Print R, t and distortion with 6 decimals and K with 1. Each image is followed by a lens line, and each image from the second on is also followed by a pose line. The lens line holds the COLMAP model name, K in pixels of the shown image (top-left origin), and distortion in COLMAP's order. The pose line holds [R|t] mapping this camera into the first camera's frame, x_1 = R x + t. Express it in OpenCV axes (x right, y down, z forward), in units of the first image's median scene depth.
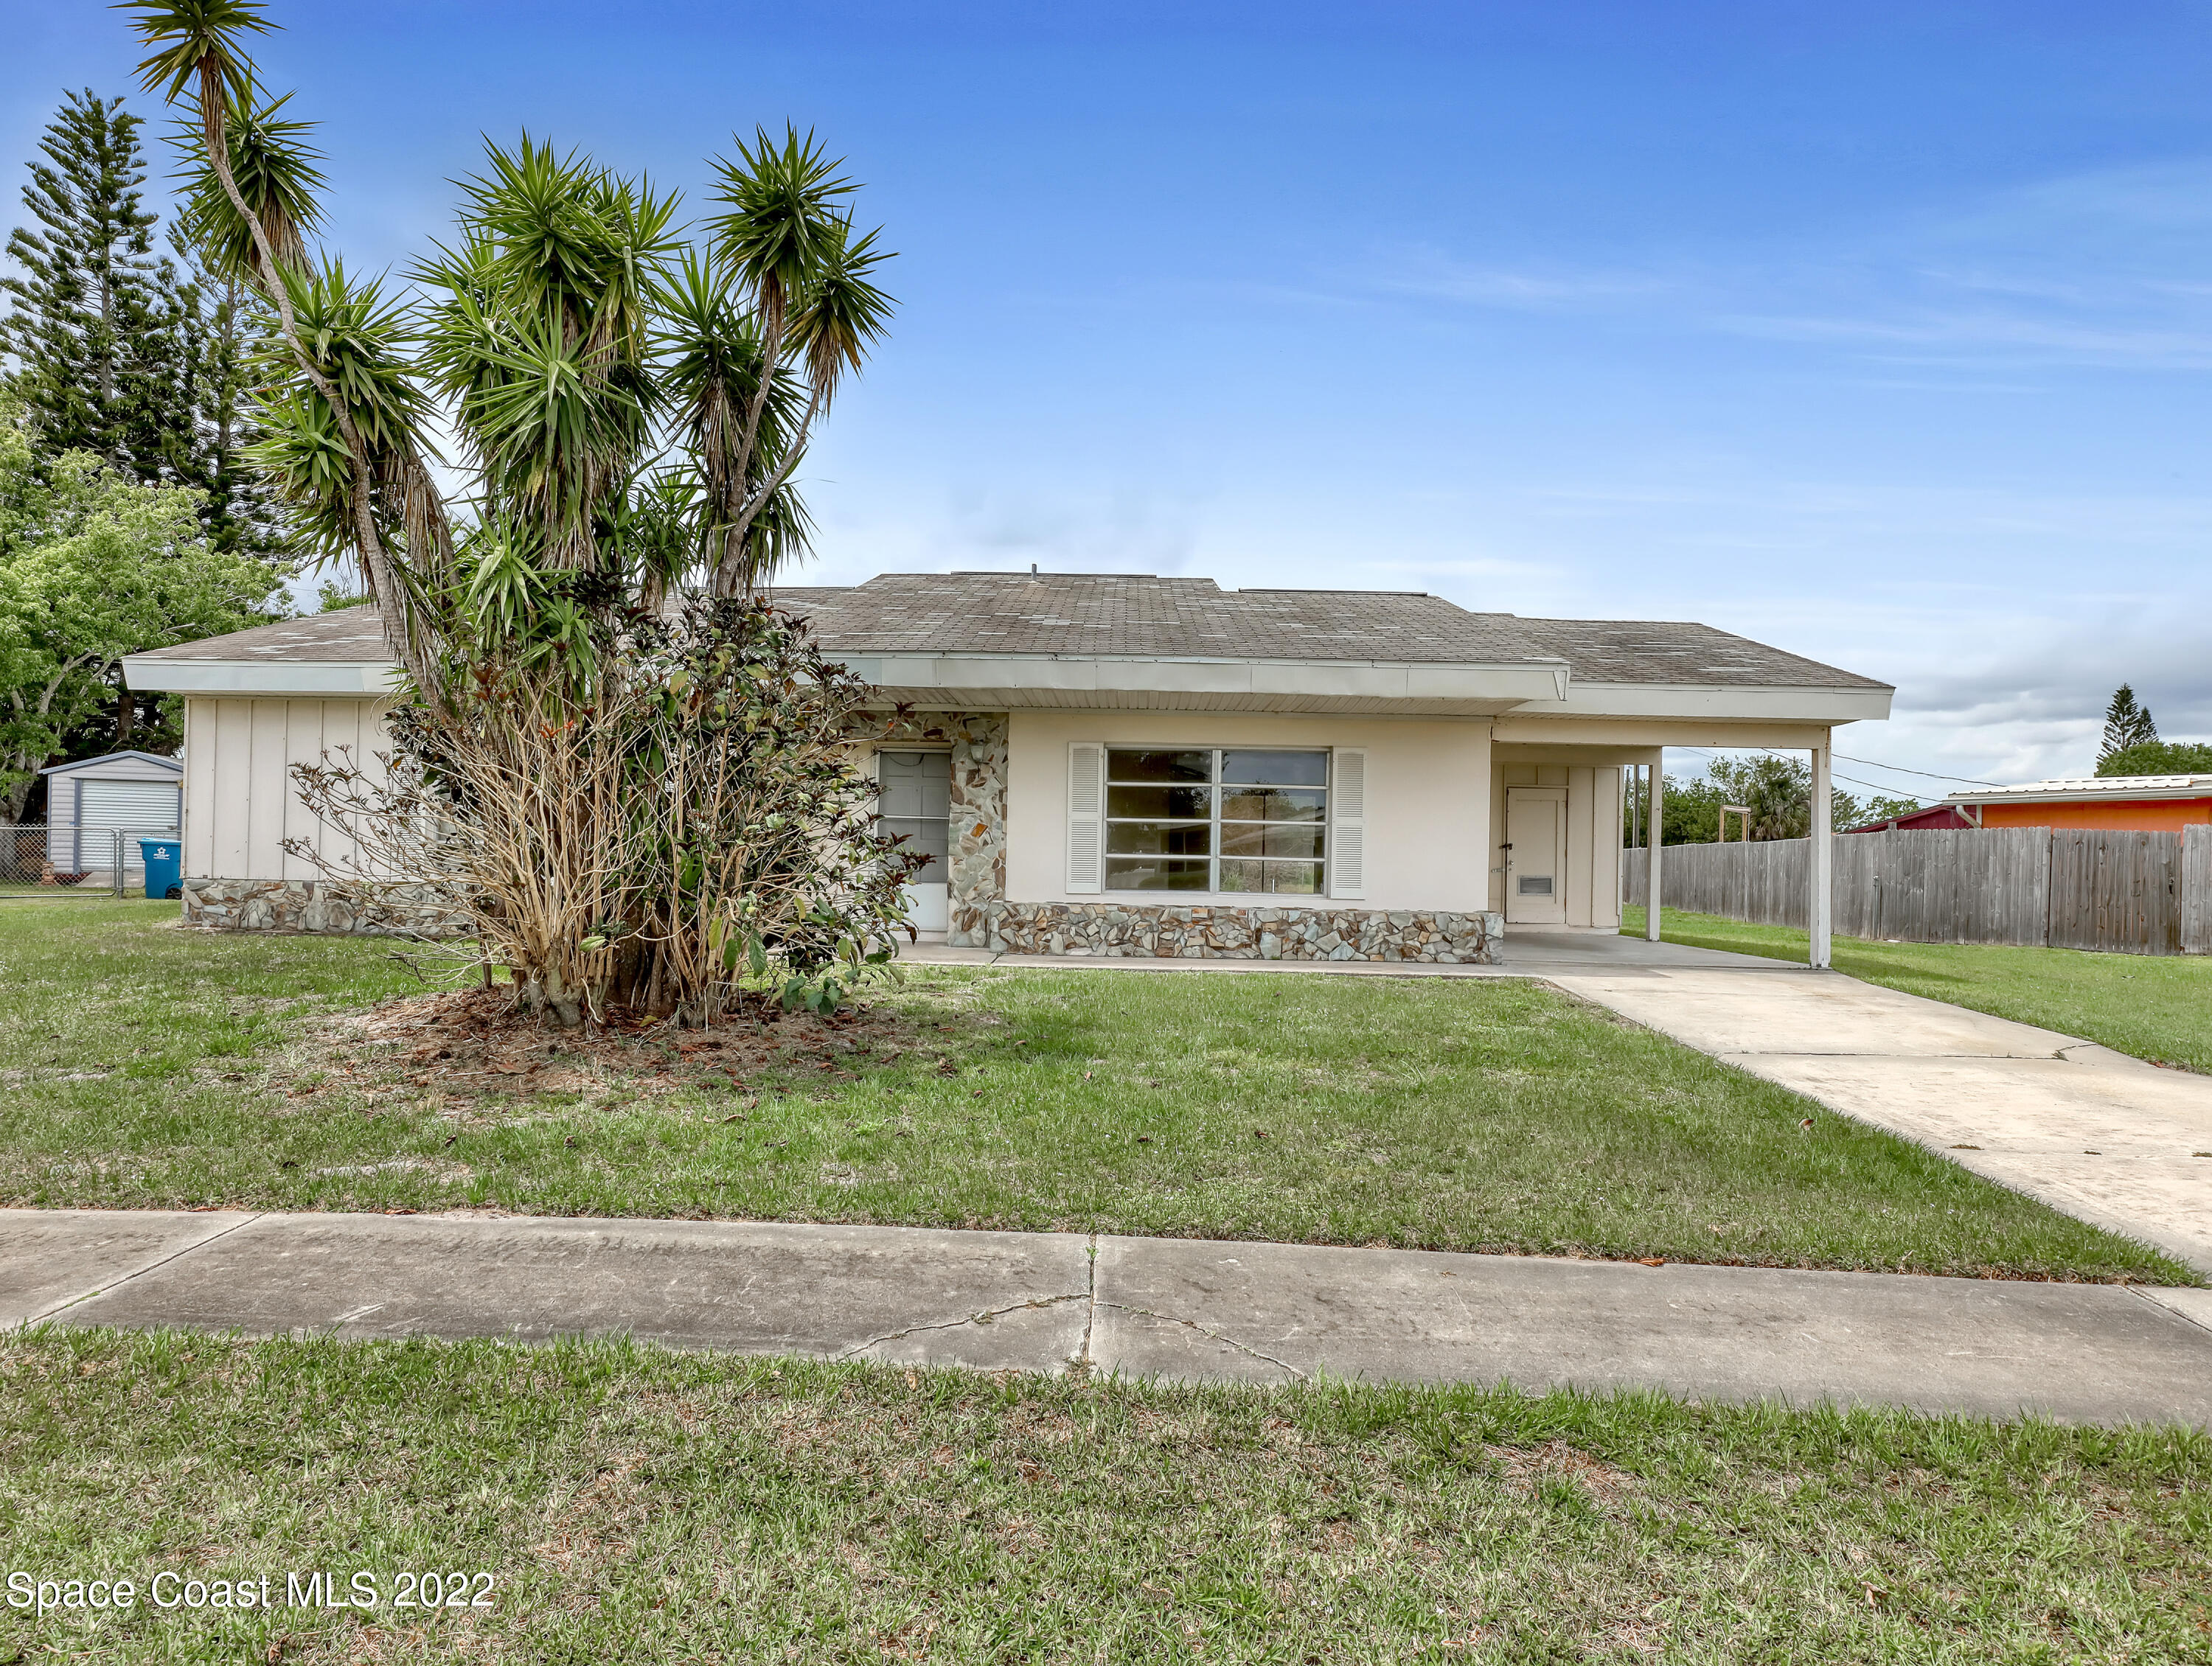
lens RADIAL K [[1552.4, 0, 1108.4], [0, 1552.4, 848.3], [0, 0, 1]] dist [0.004994, 0.002742]
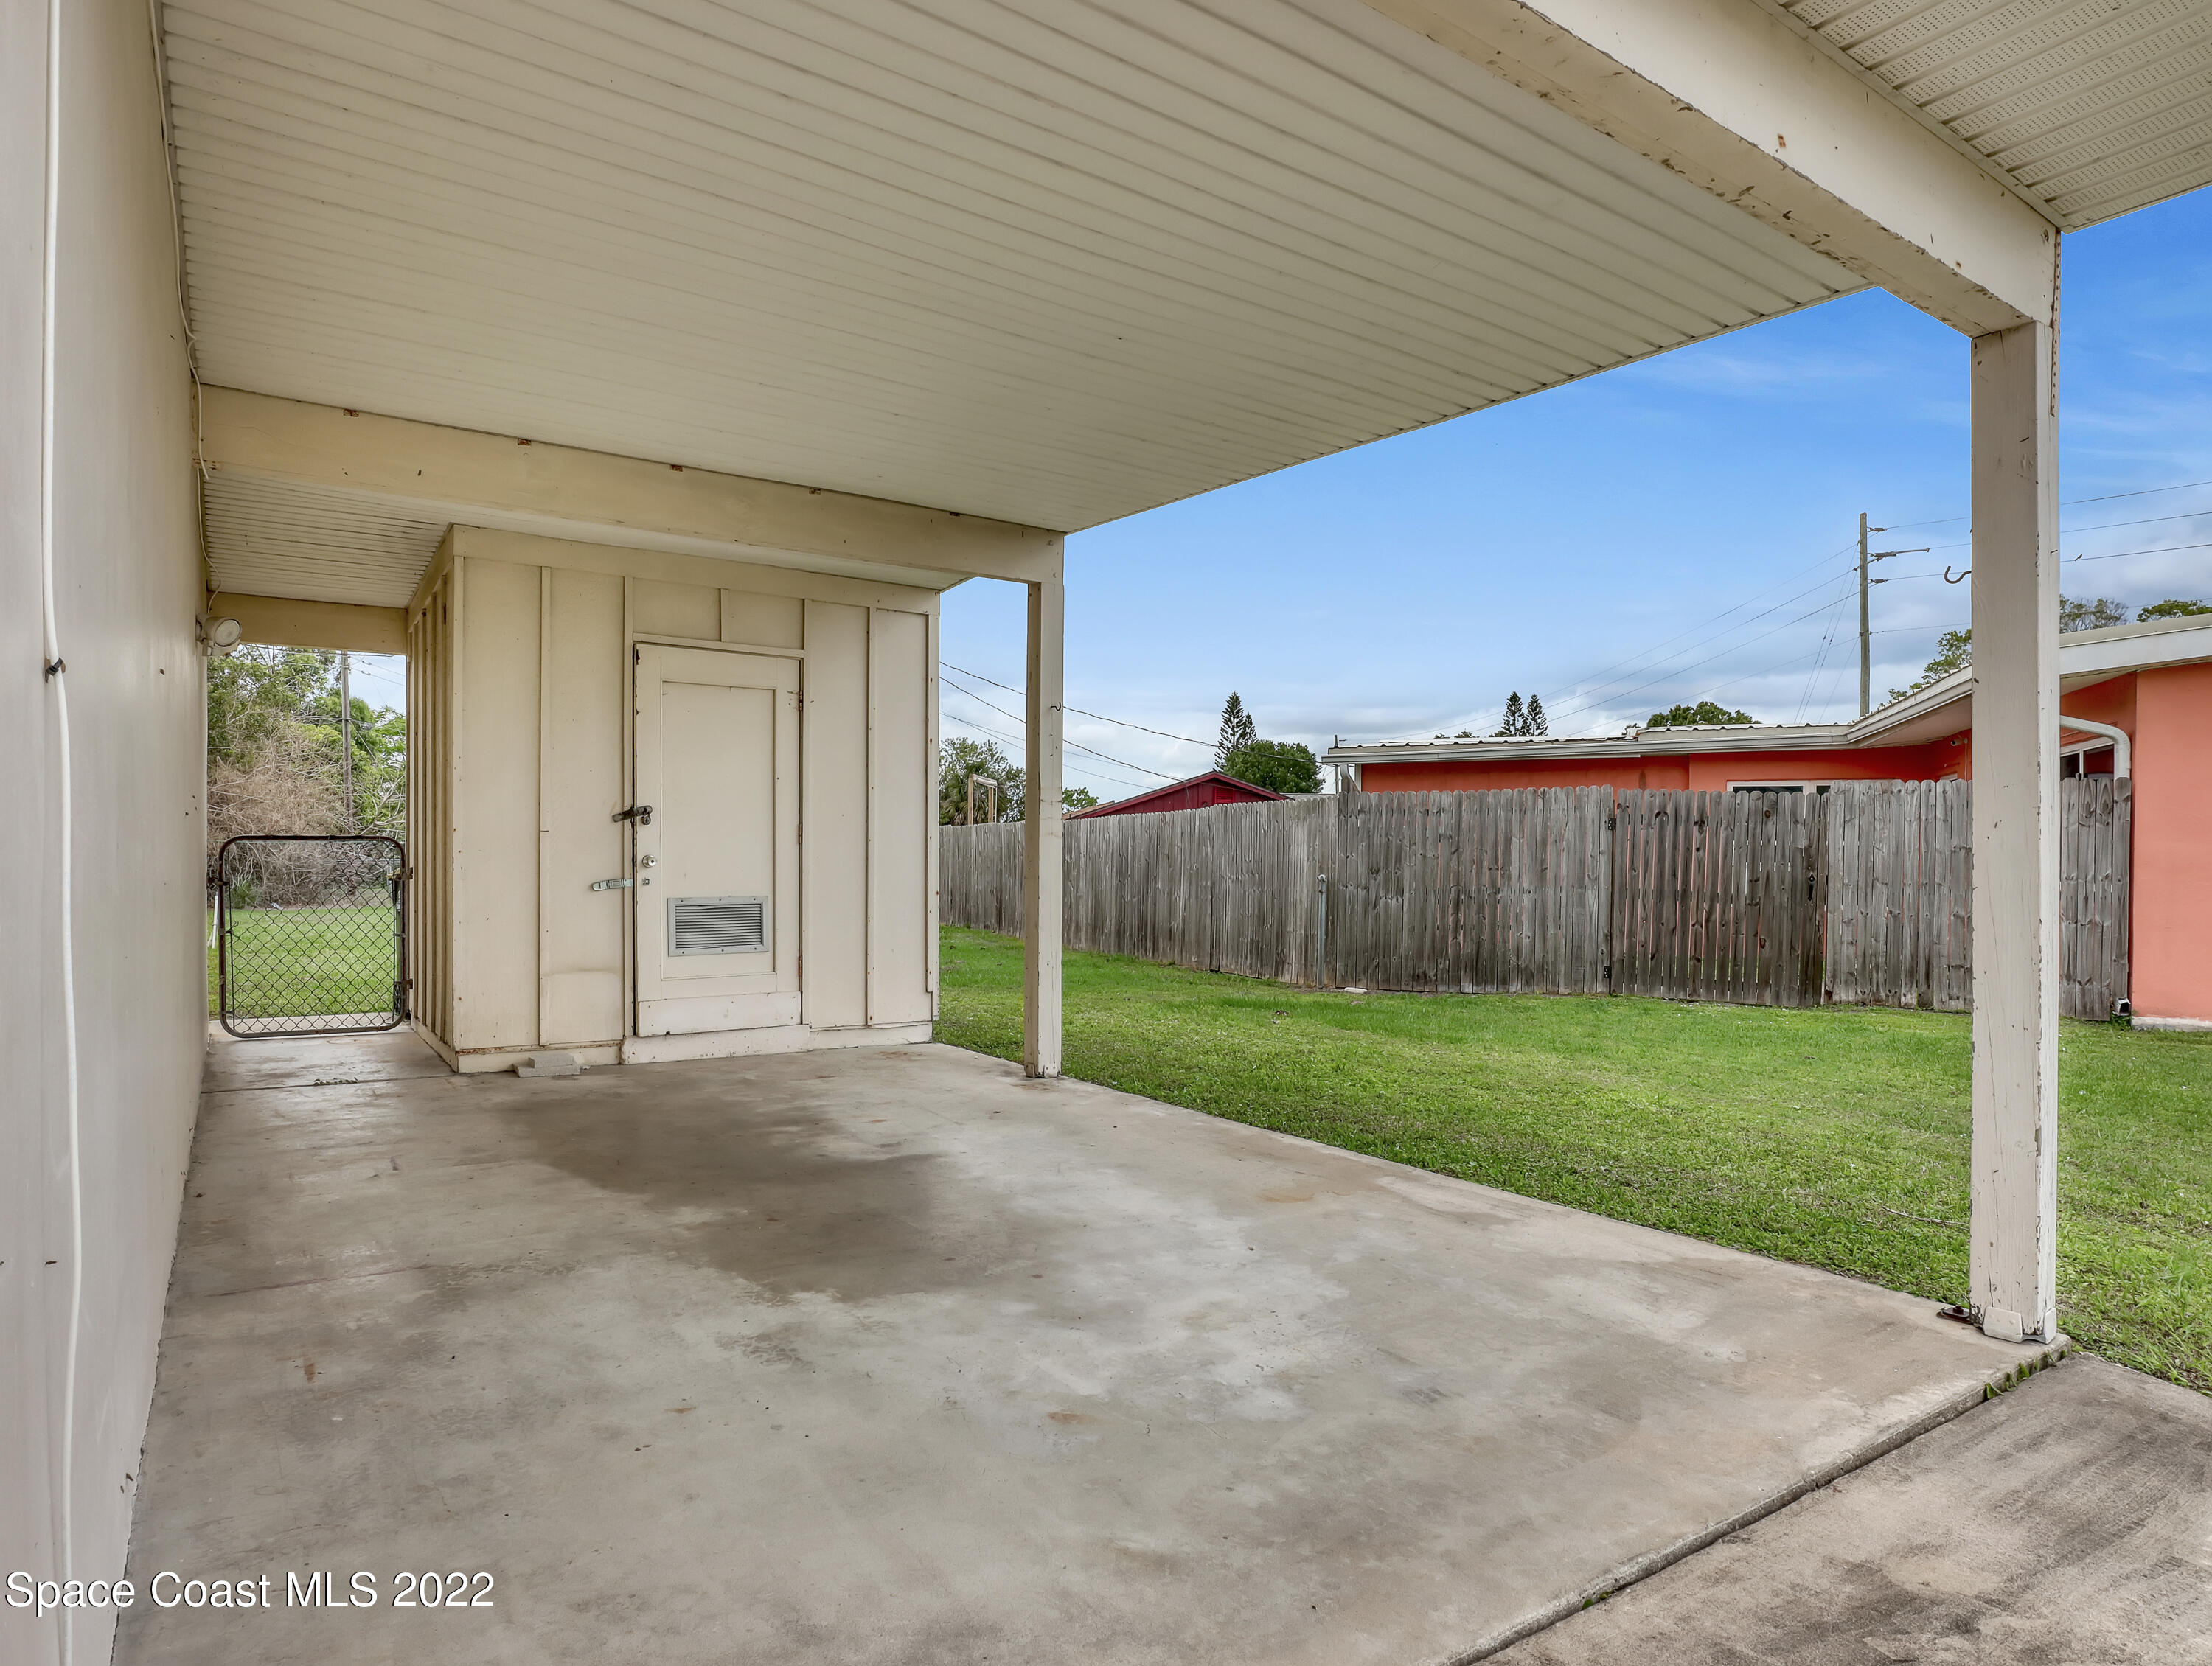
lens RADIAL K [[1307.3, 0, 1111.1], [0, 1307.3, 844.1], [0, 0, 1]] dist [-0.002423, -0.000508]
pose [[0.843304, -0.006193, 0.537401, 0.186381], [0.005102, 0.999981, 0.003518, 0.004718], [-0.537412, -0.000225, 0.843320, 0.685659]]
